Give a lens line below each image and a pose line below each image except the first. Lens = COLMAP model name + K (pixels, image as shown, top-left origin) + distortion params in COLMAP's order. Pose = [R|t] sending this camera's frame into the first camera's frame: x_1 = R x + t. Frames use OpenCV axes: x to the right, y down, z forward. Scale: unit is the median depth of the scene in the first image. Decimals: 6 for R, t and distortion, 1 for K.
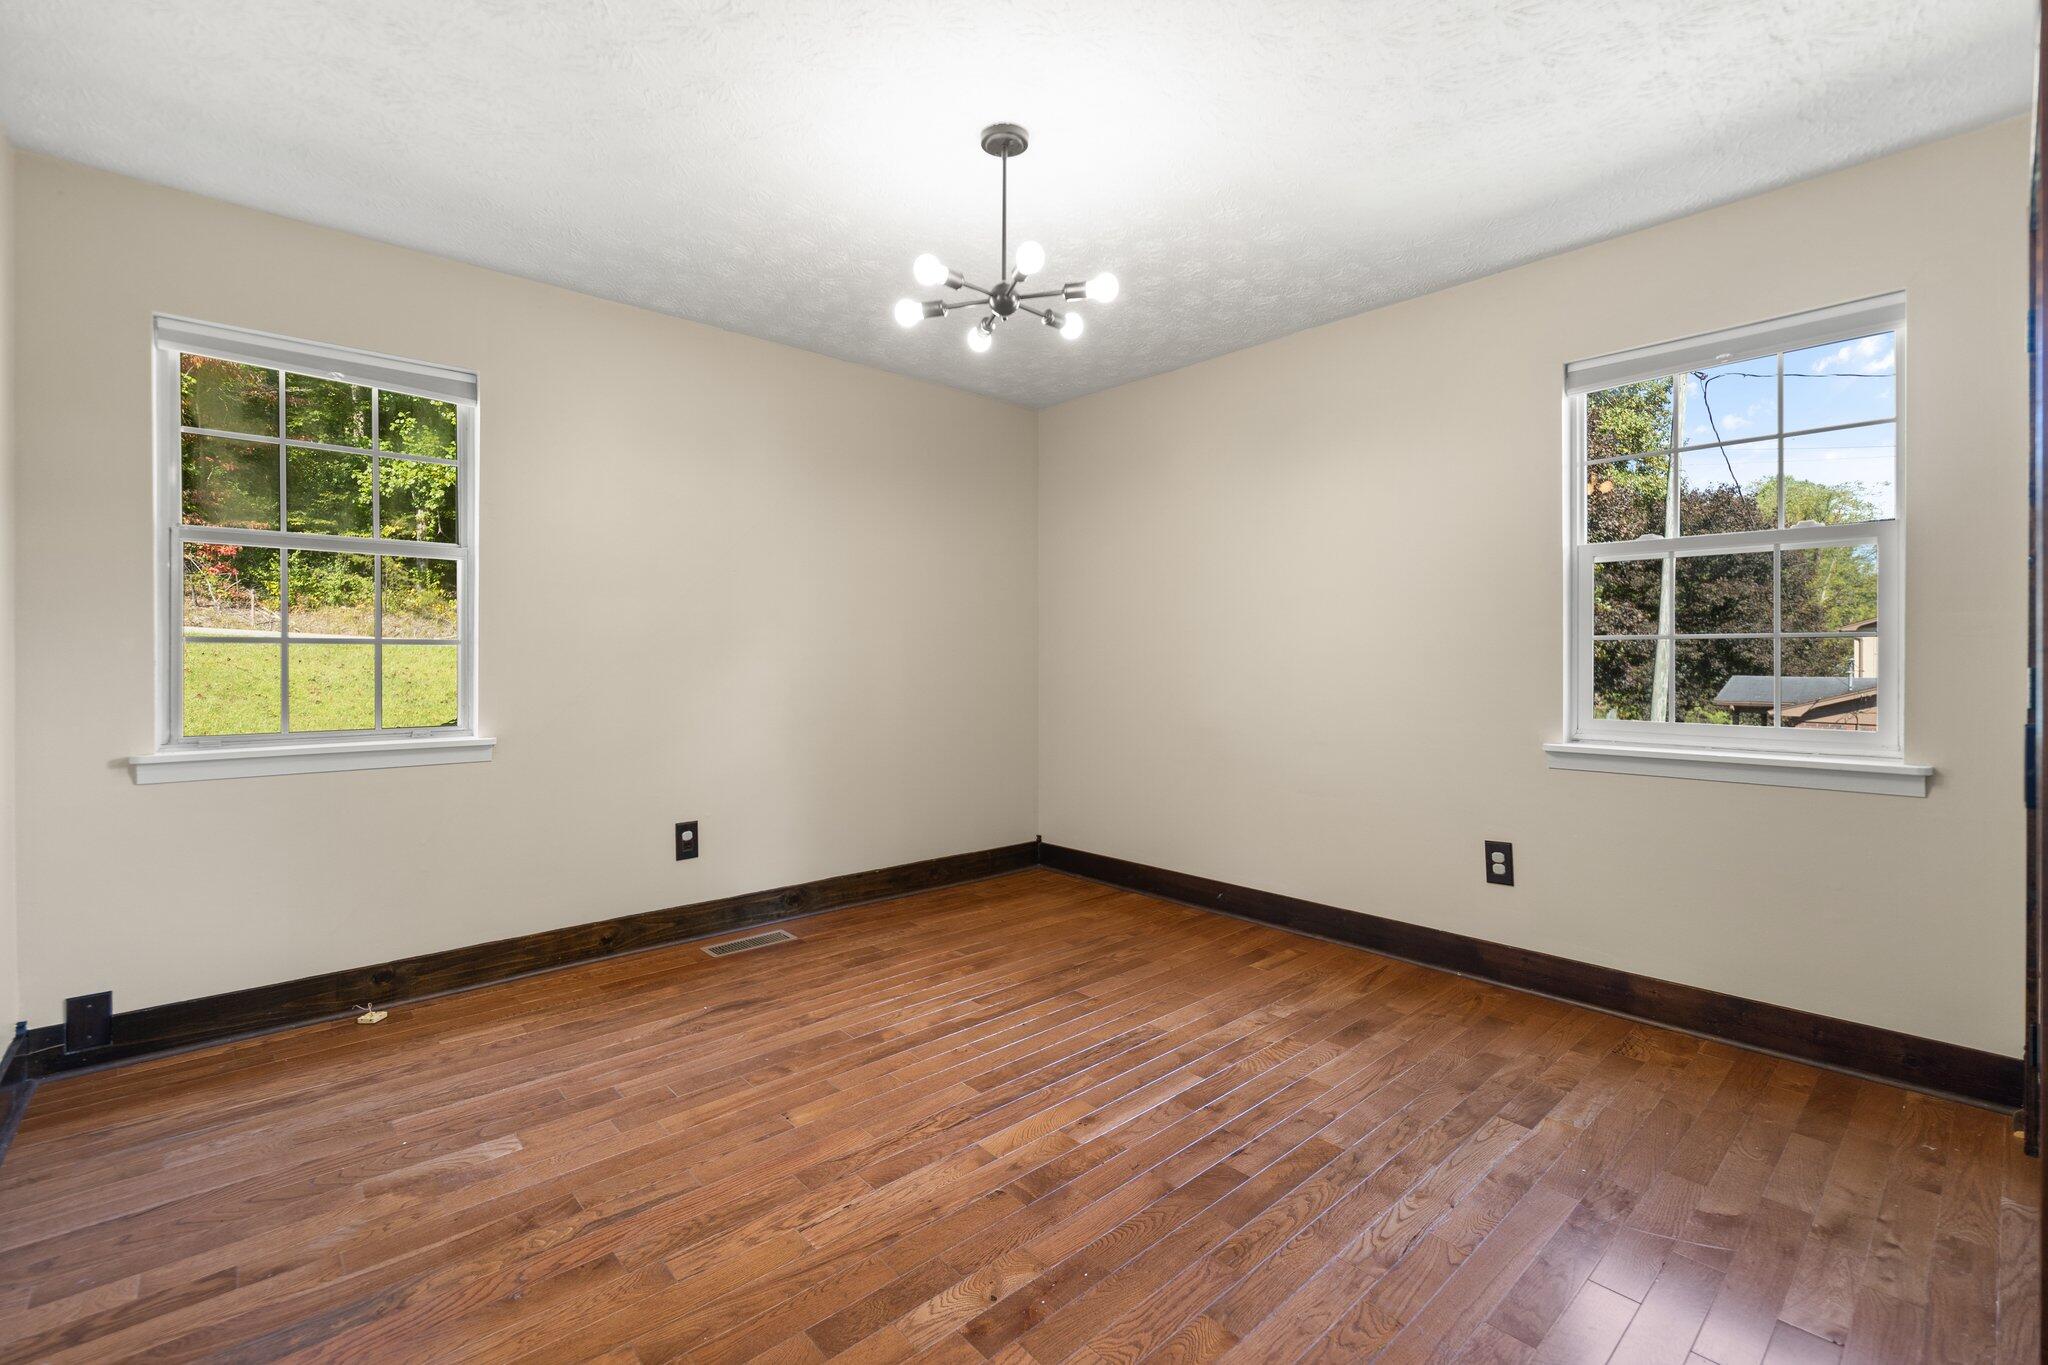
lens RADIAL K [[907.6, 0, 1023.4], [0, 907.6, 661.0], [0, 0, 1]] dist [0.000020, -0.000155]
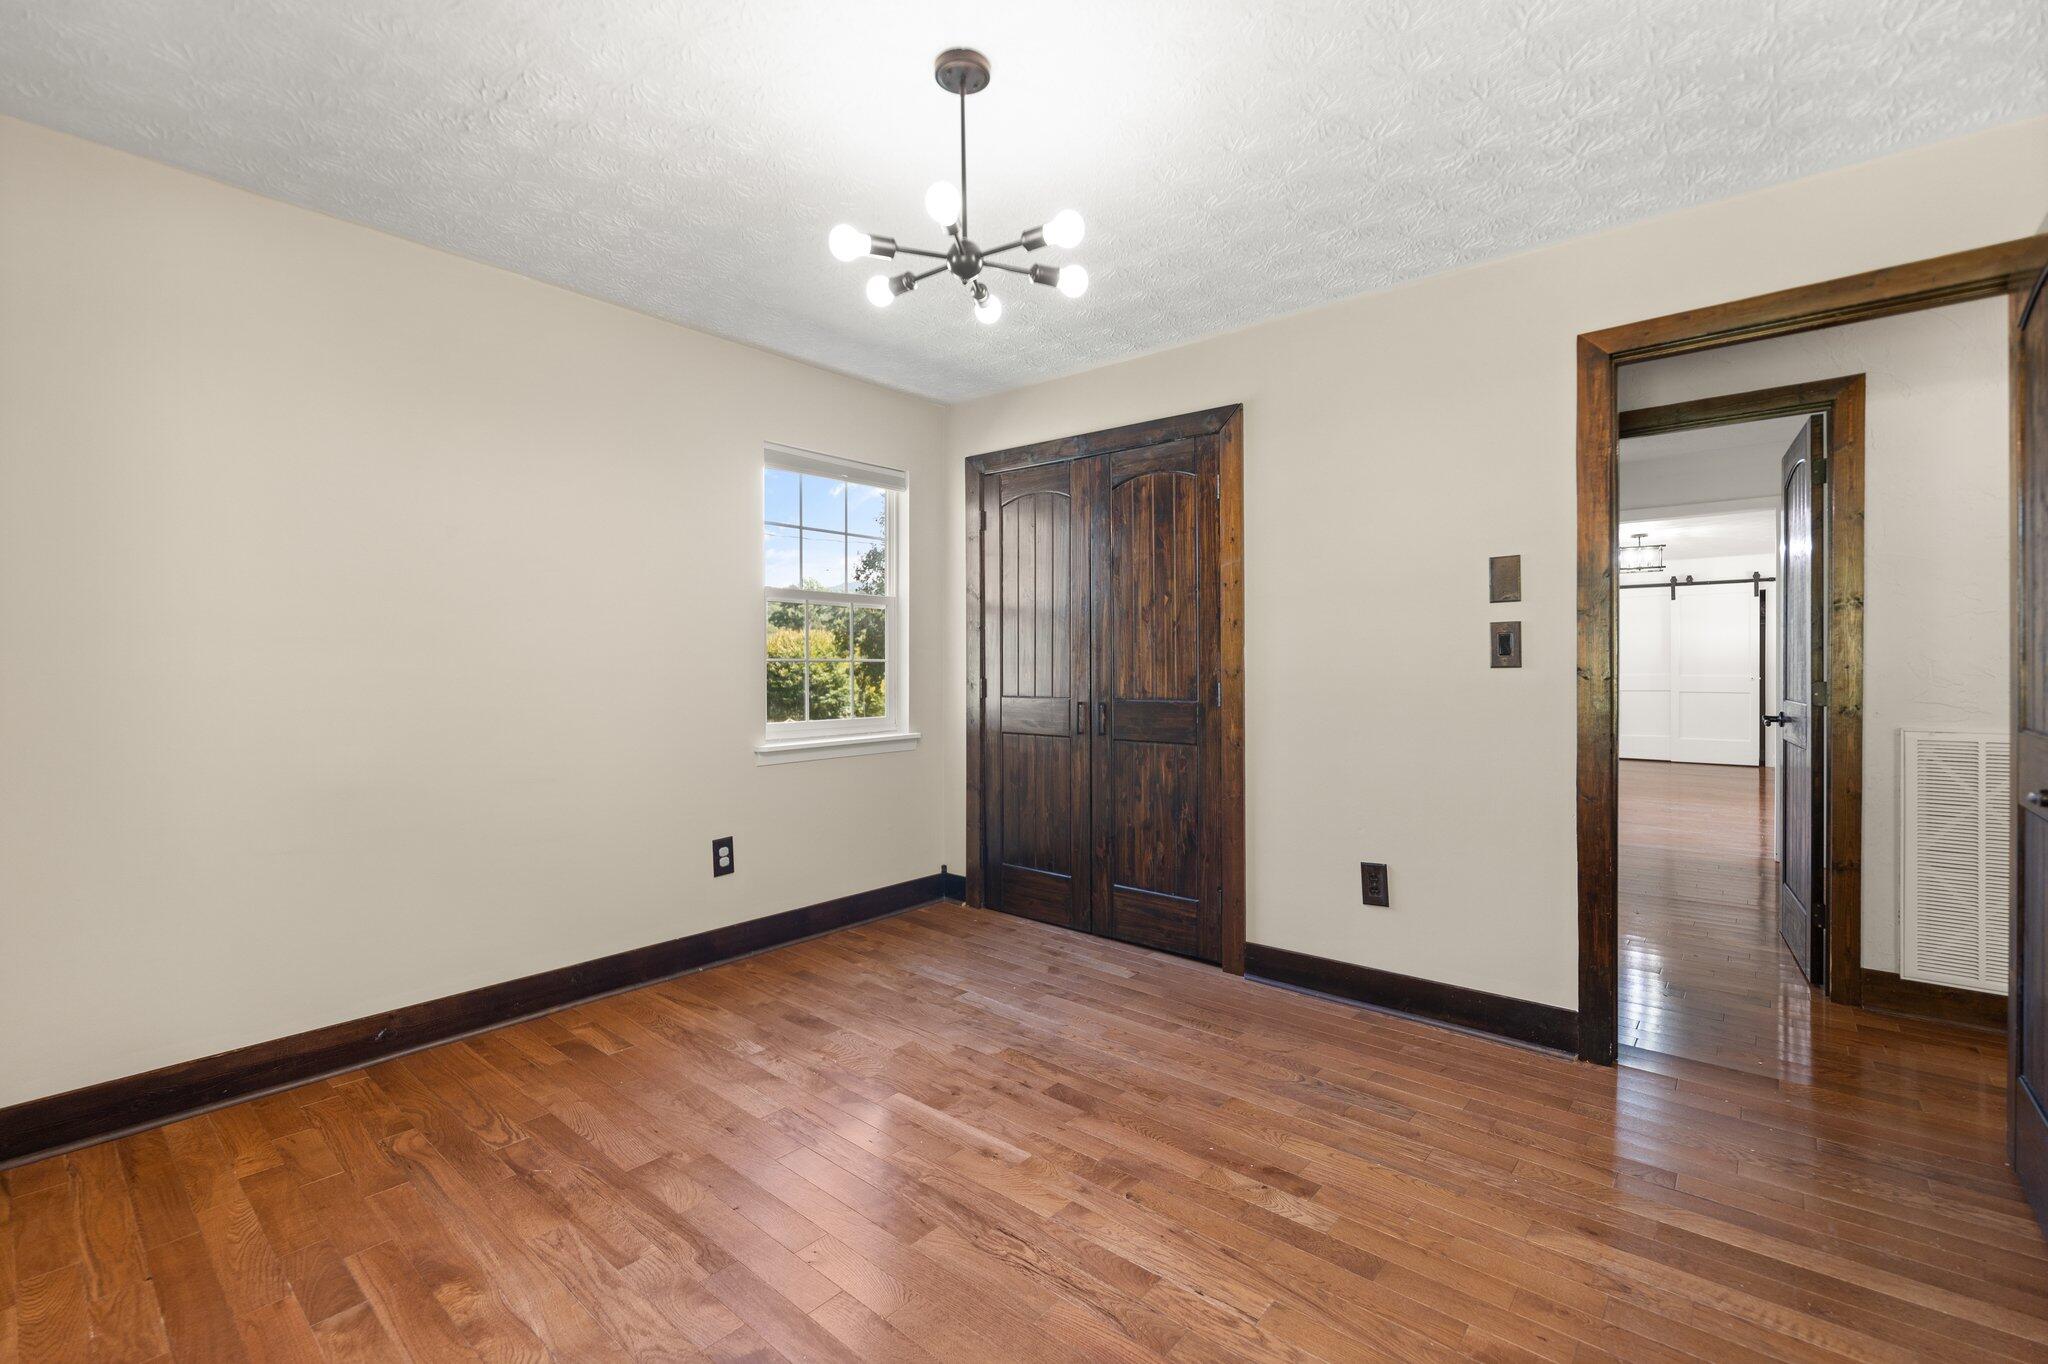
lens RADIAL K [[881.2, 0, 1022.7], [0, 881.2, 673.9], [0, 0, 1]] dist [0.000979, 0.000197]
pose [[-0.135418, -0.005378, 0.990774, -0.846146], [0.007973, 0.999947, 0.006518, -0.014915], [-0.990756, 0.008782, -0.135368, 1.055550]]
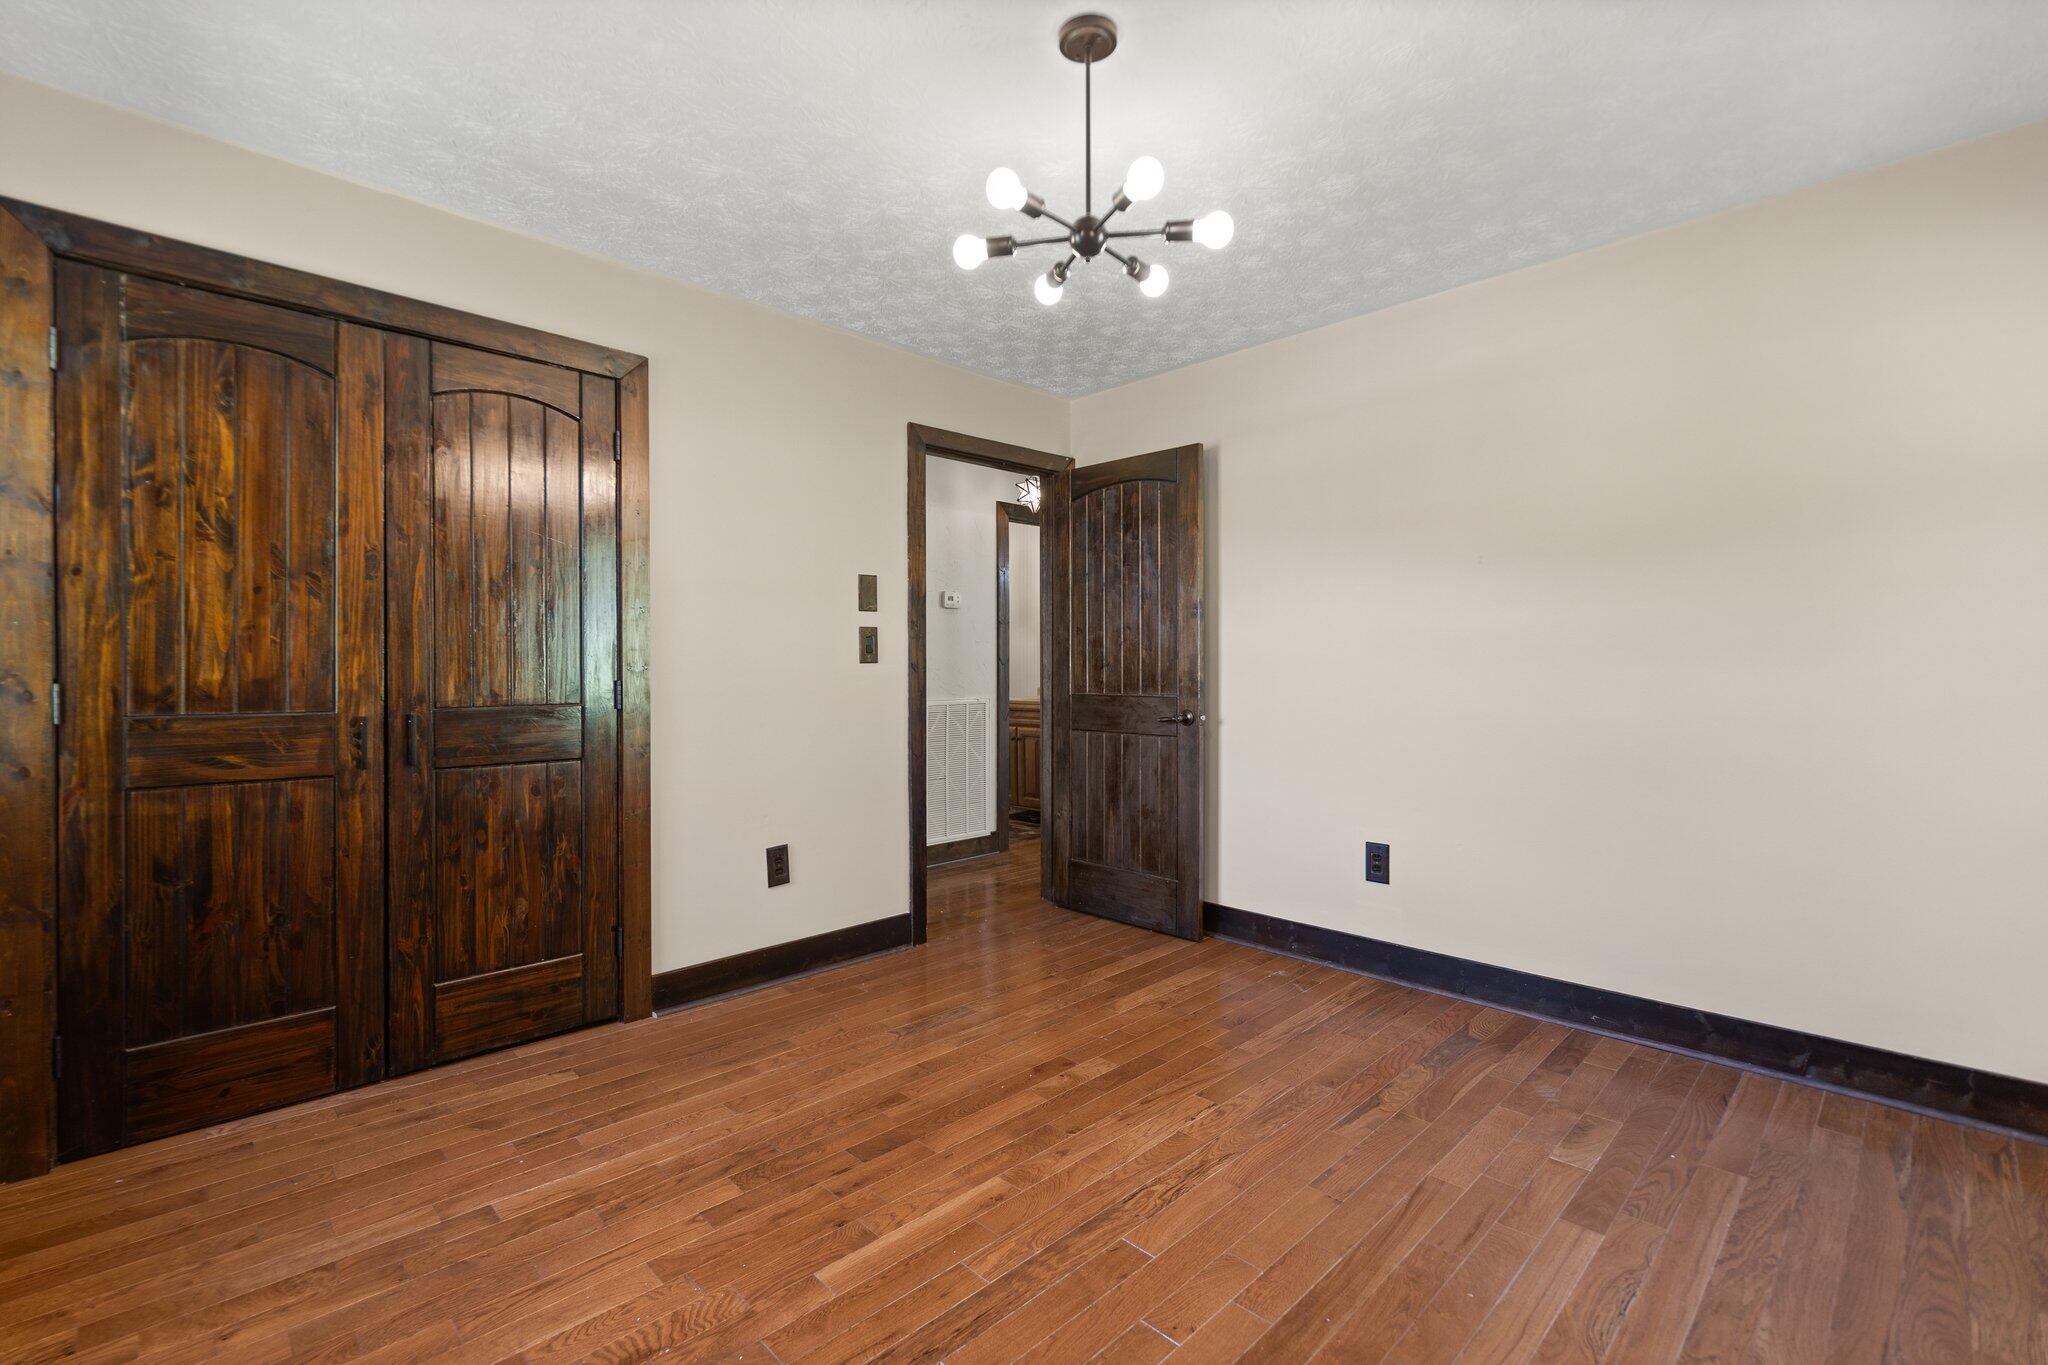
lens RADIAL K [[884.5, 0, 1012.4], [0, 884.5, 671.3], [0, 0, 1]] dist [-0.000461, -0.000552]
pose [[-0.999649, 0.000571, -0.026505, 0.067724], [0.000184, 0.999893, 0.014594, -0.018579], [0.026511, 0.014584, -0.999542, 1.790894]]
